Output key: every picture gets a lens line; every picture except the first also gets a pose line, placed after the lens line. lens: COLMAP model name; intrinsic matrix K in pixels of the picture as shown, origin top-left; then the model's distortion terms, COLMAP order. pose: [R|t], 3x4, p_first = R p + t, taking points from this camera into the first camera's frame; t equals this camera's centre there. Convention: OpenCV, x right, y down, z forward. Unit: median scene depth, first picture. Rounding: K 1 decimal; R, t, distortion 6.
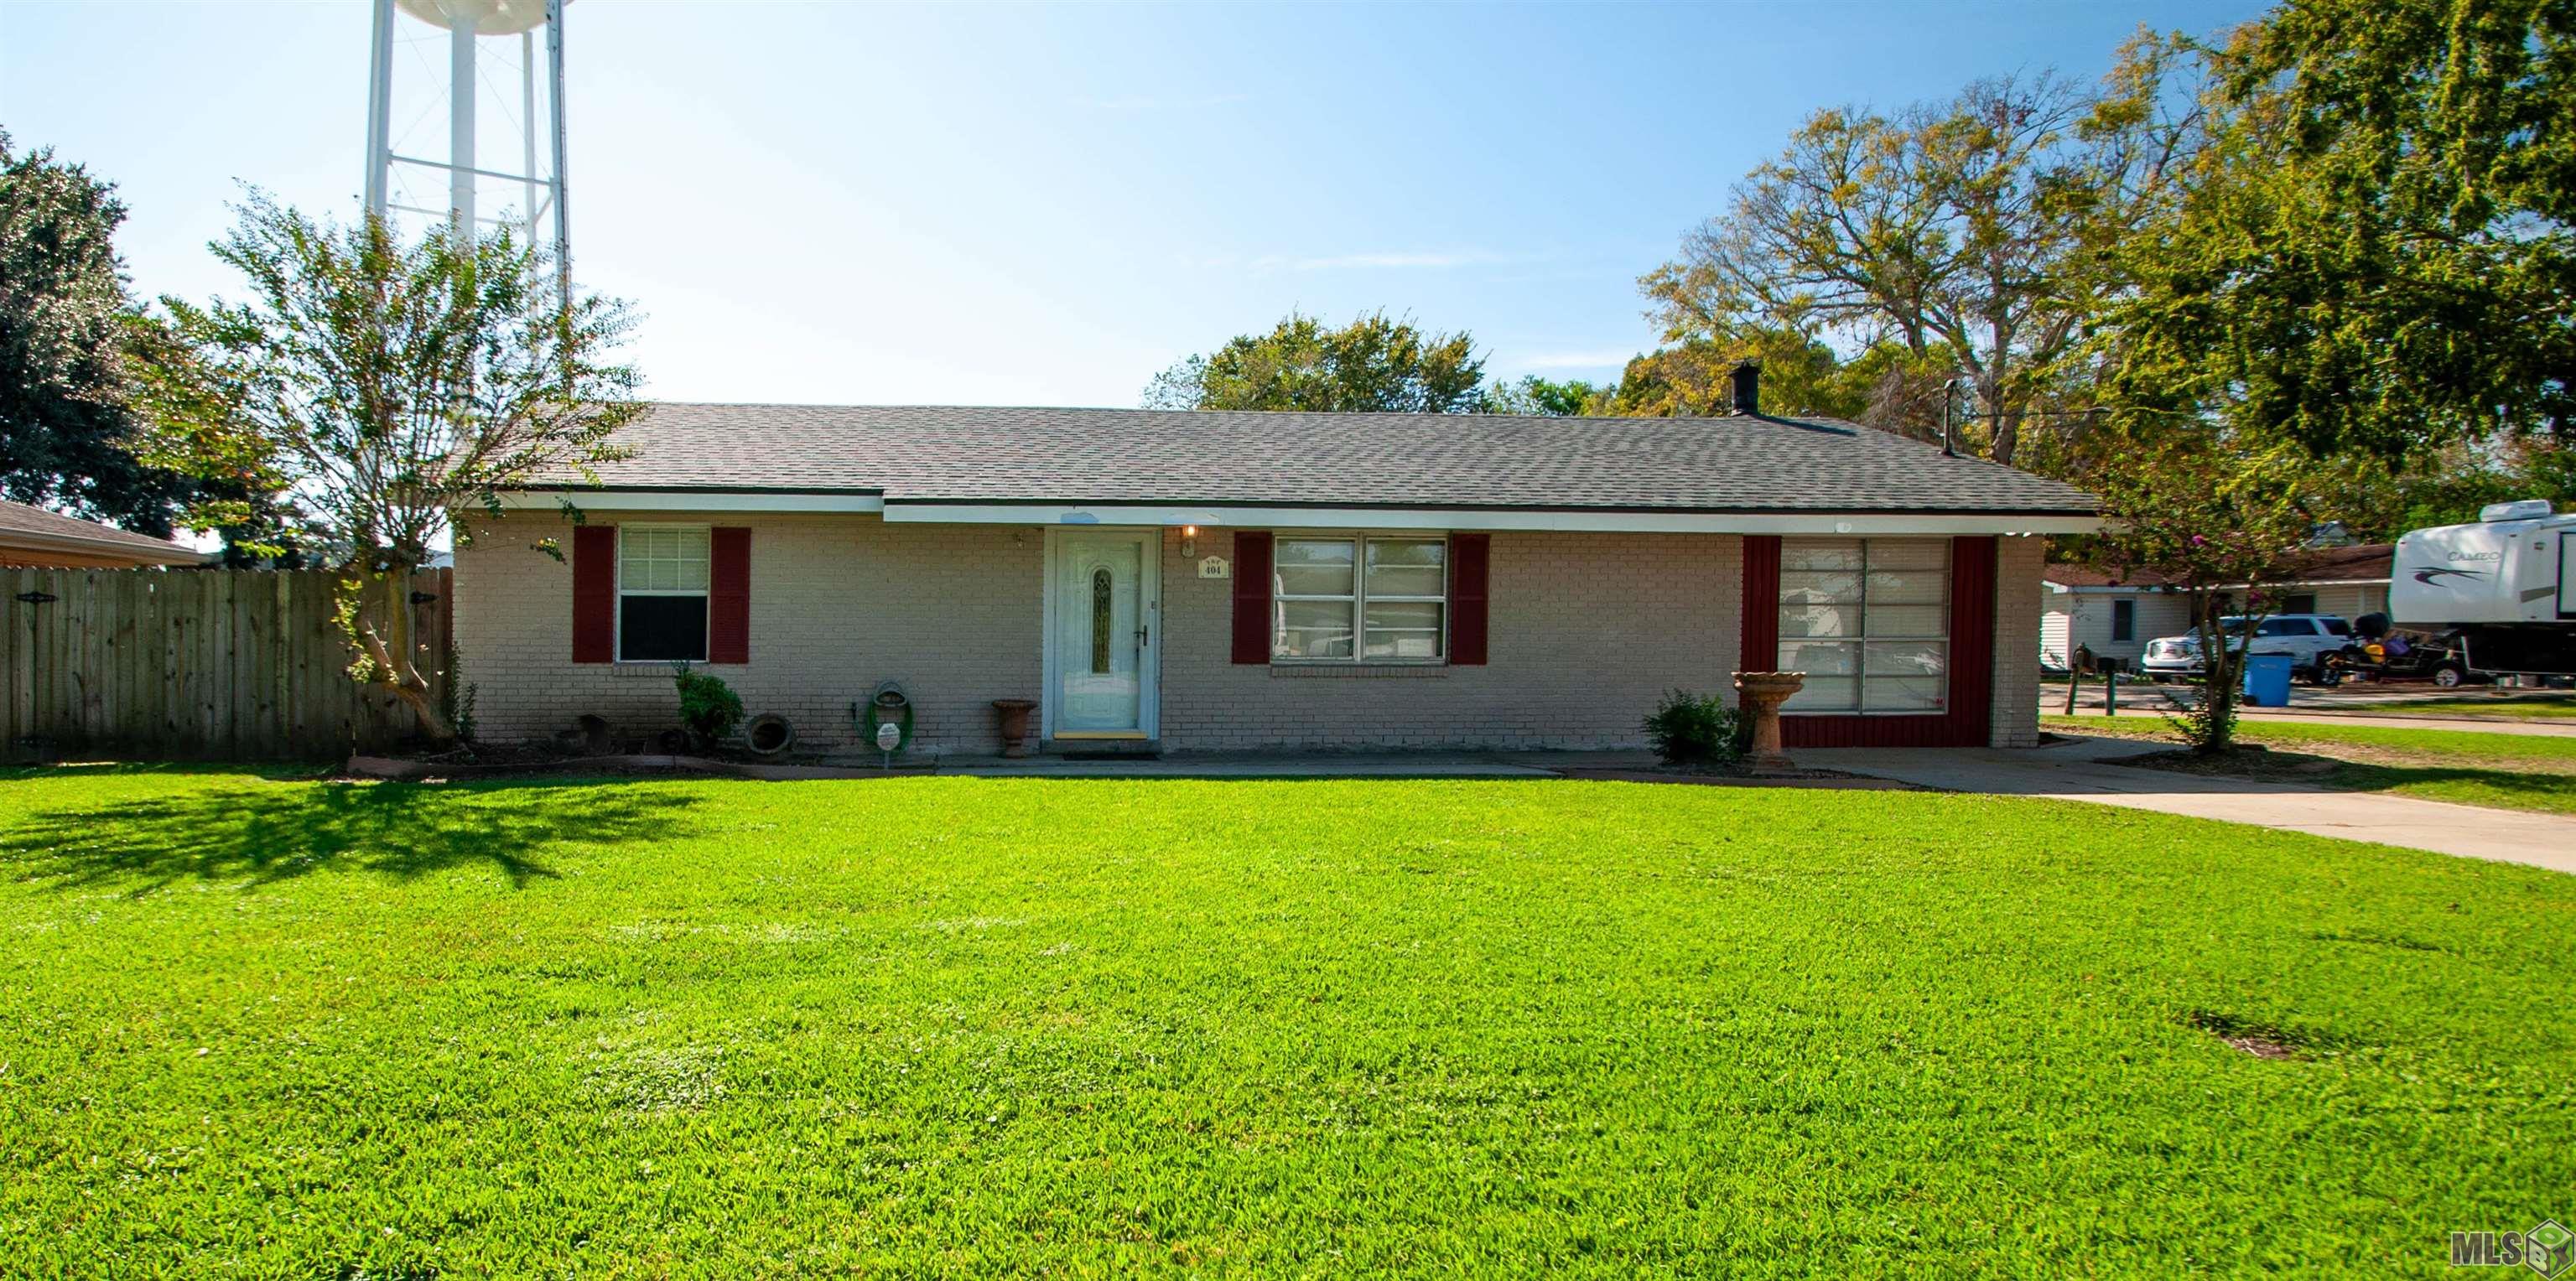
lens RADIAL K [[1407.1, 0, 1287.1], [0, 1407.1, 683.9], [0, 0, 1]] dist [0.001253, 0.000360]
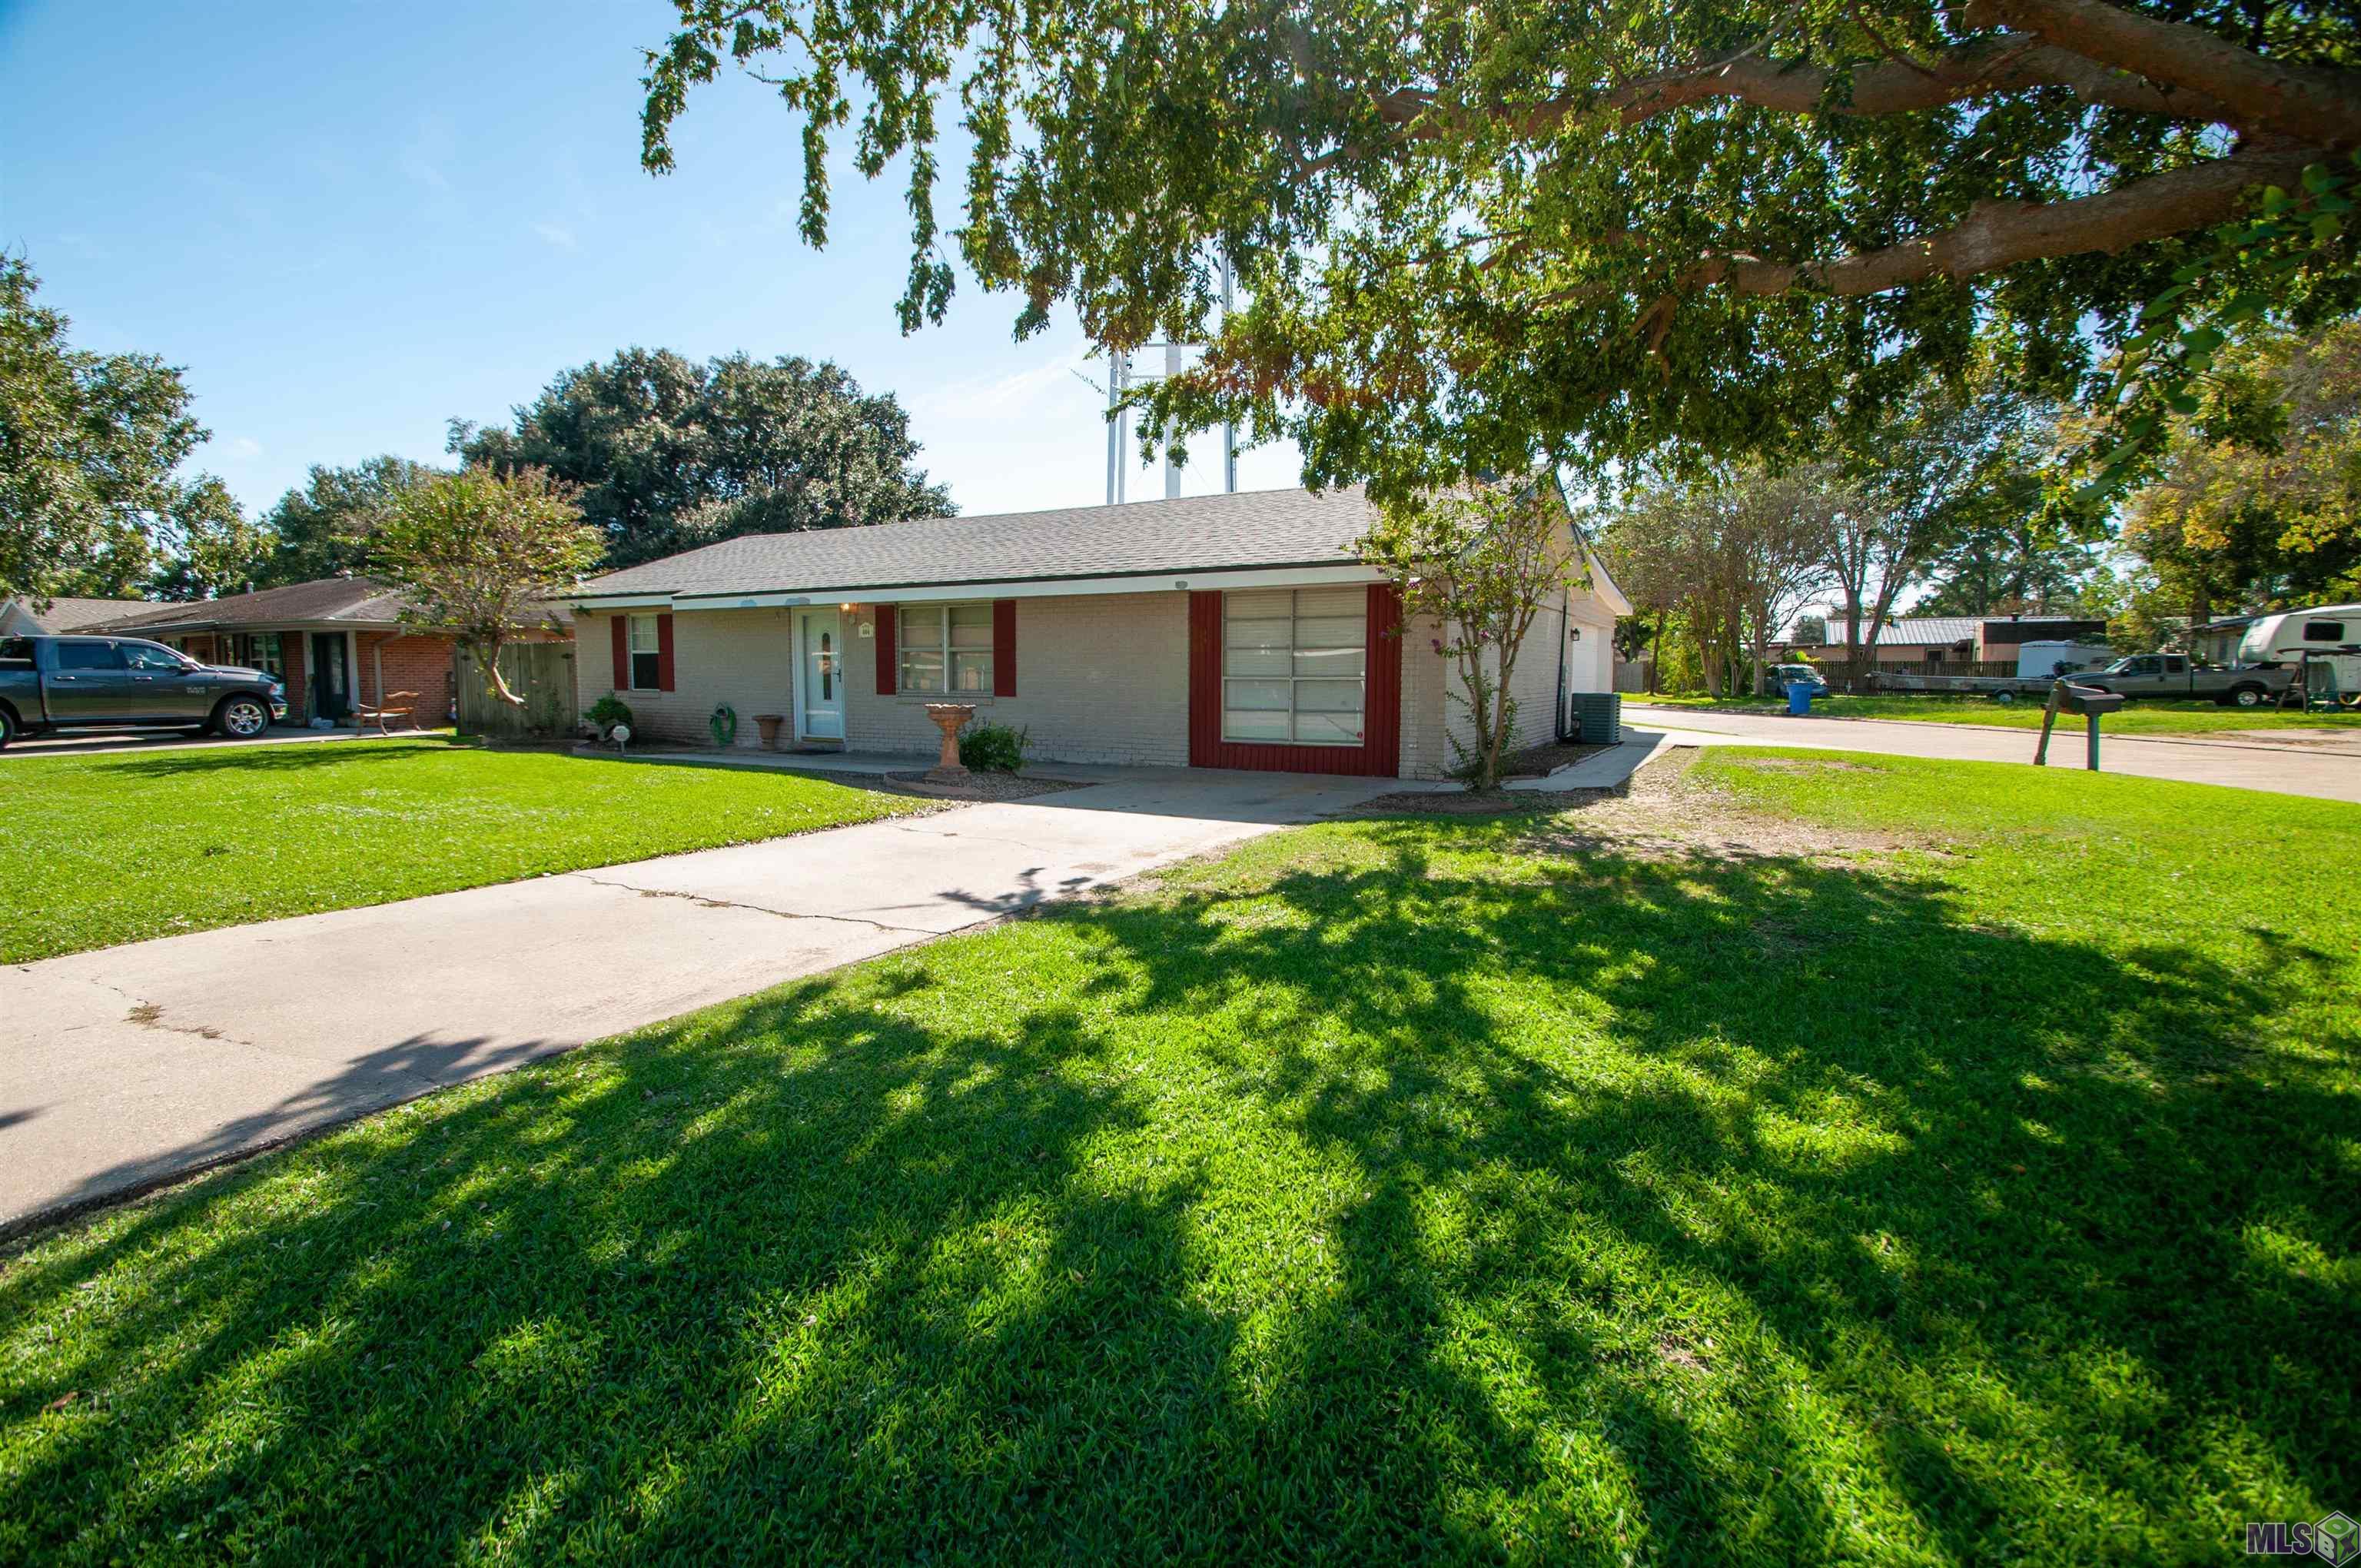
lens RADIAL K [[1043.4, 0, 1180.5], [0, 1043.4, 784.0], [0, 0, 1]] dist [0.009683, -0.012886]
pose [[0.832074, 0.057188, -0.551708, 0.841127], [-0.013370, 0.996450, 0.083124, -0.015996], [0.554503, -0.061789, 0.829885, 0.244035]]
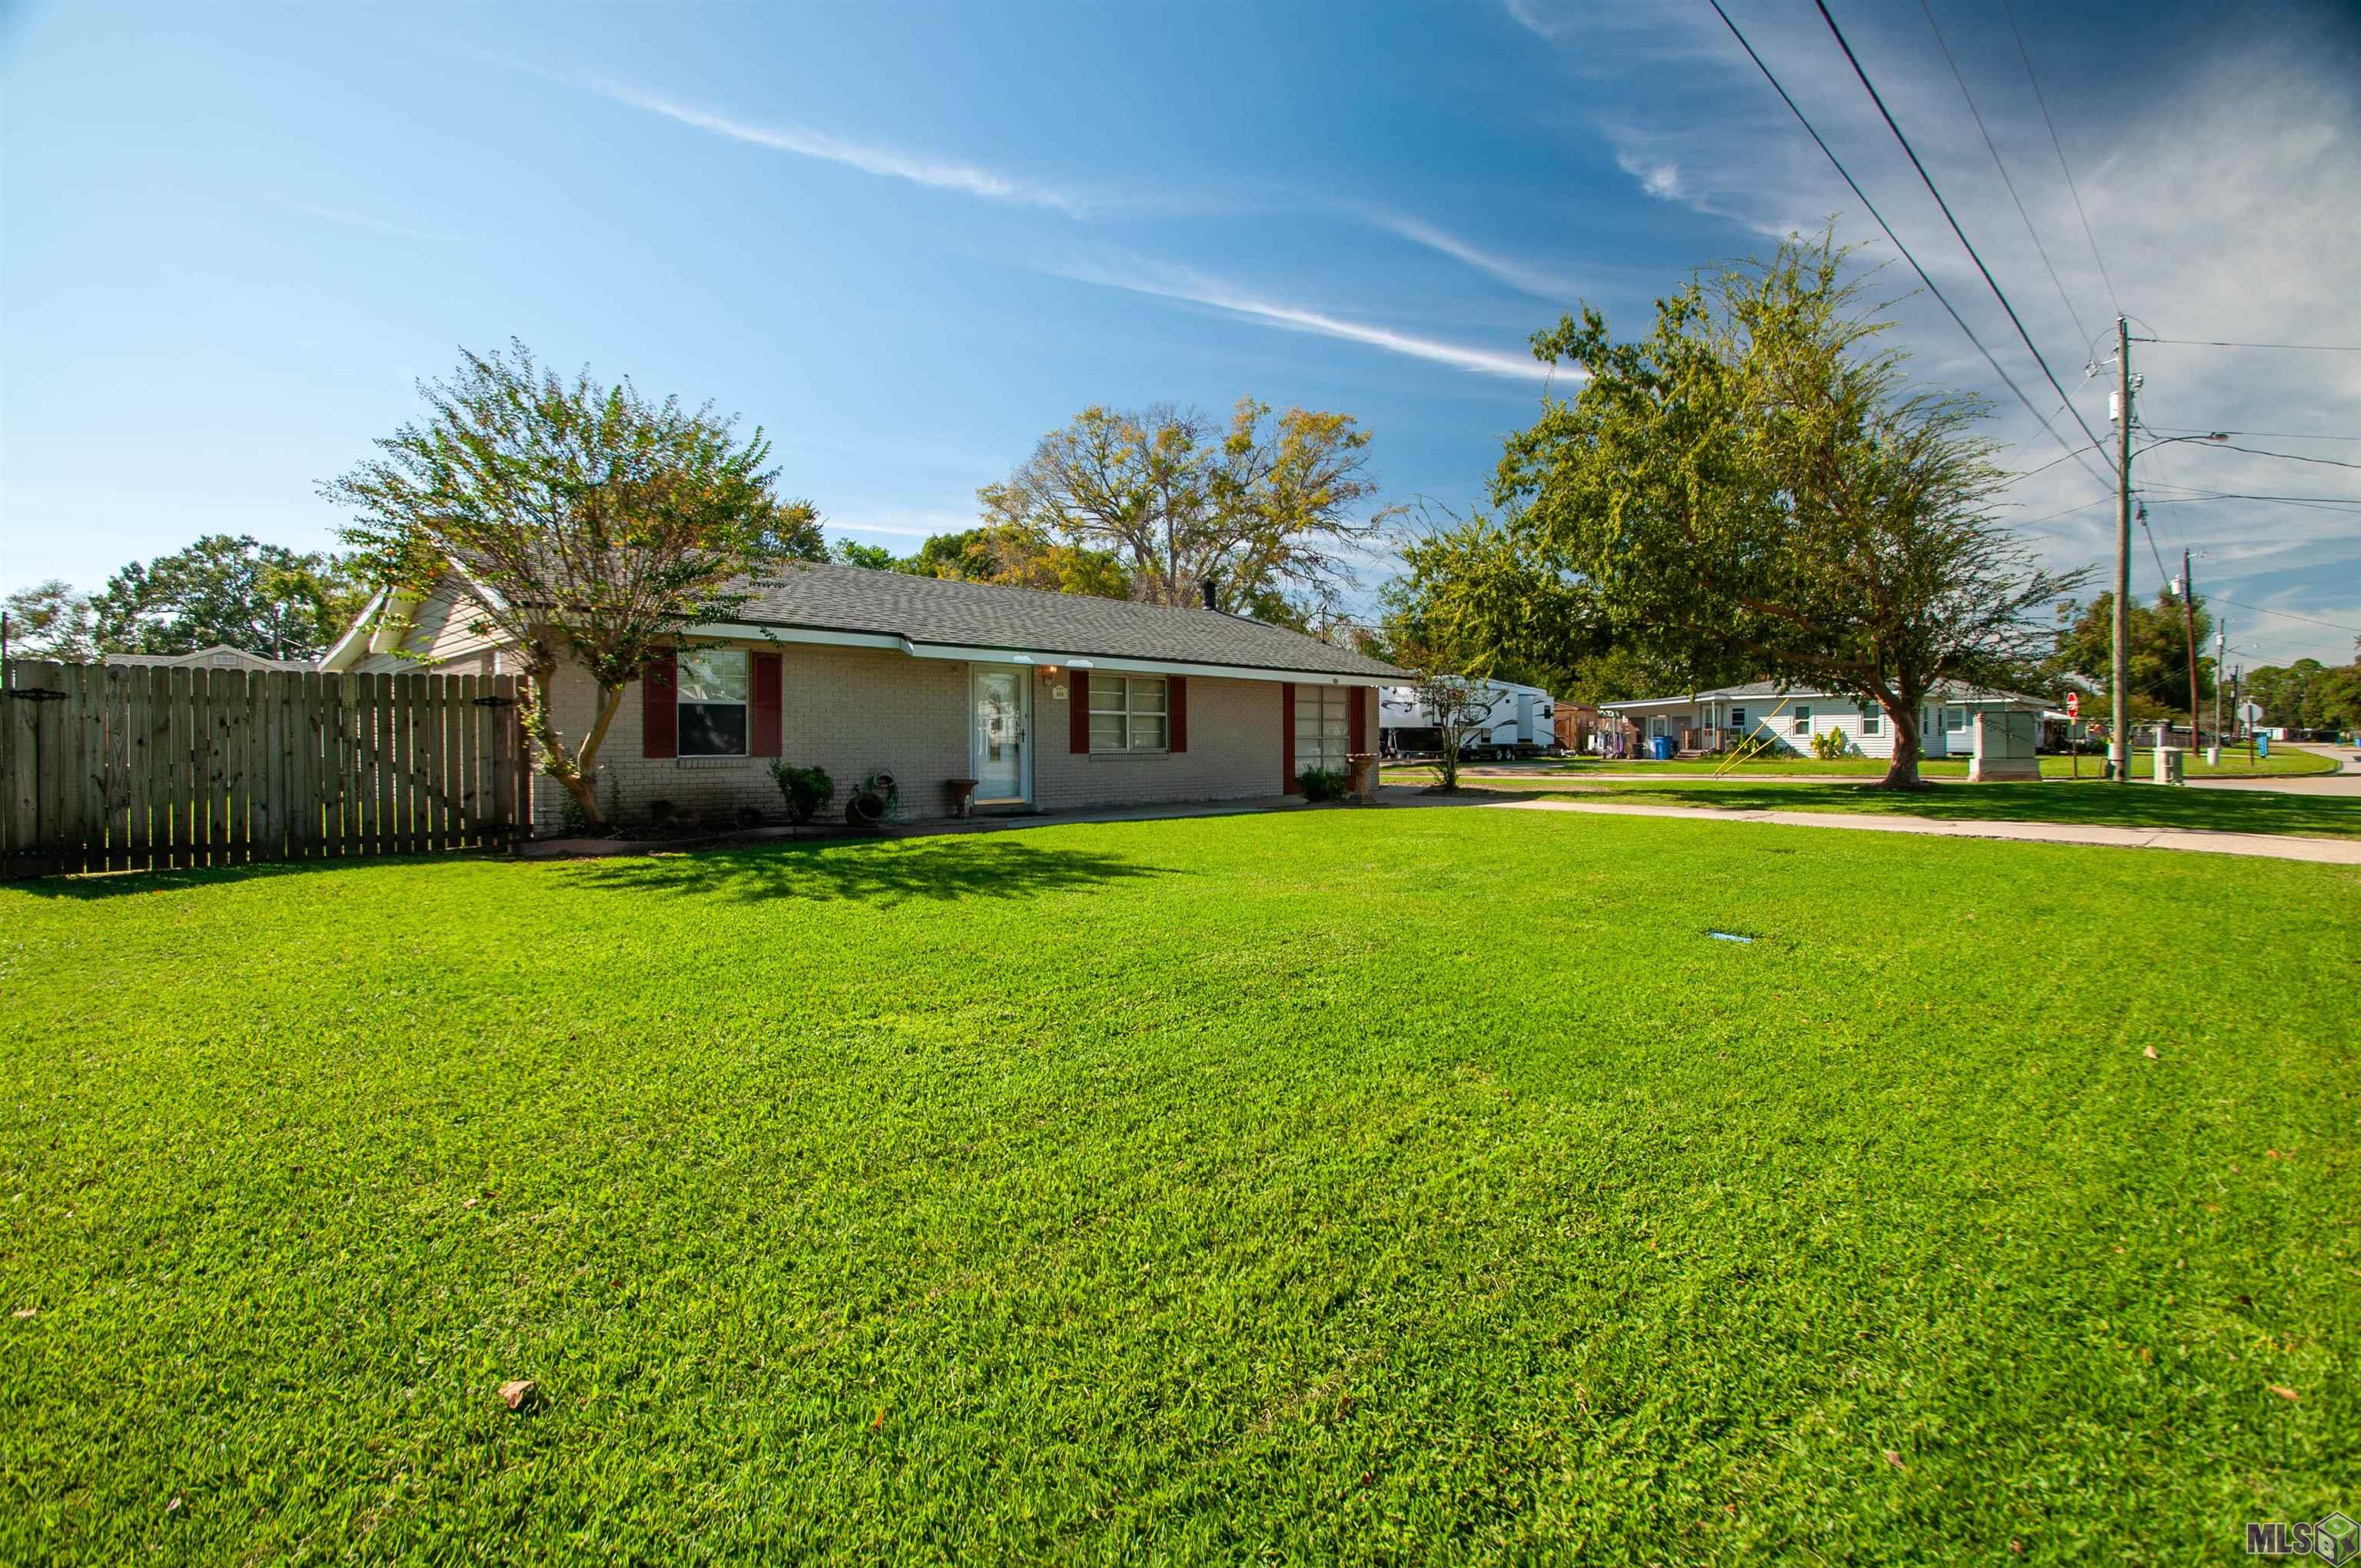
lens RADIAL K [[1043.4, 0, 1180.5], [0, 1043.4, 784.0], [0, 0, 1]] dist [0.009683, -0.012886]
pose [[0.772907, -0.028240, 0.633891, -0.685541], [0.013982, 0.999525, 0.027481, -0.010750], [-0.634366, -0.012377, 0.772934, 0.011027]]
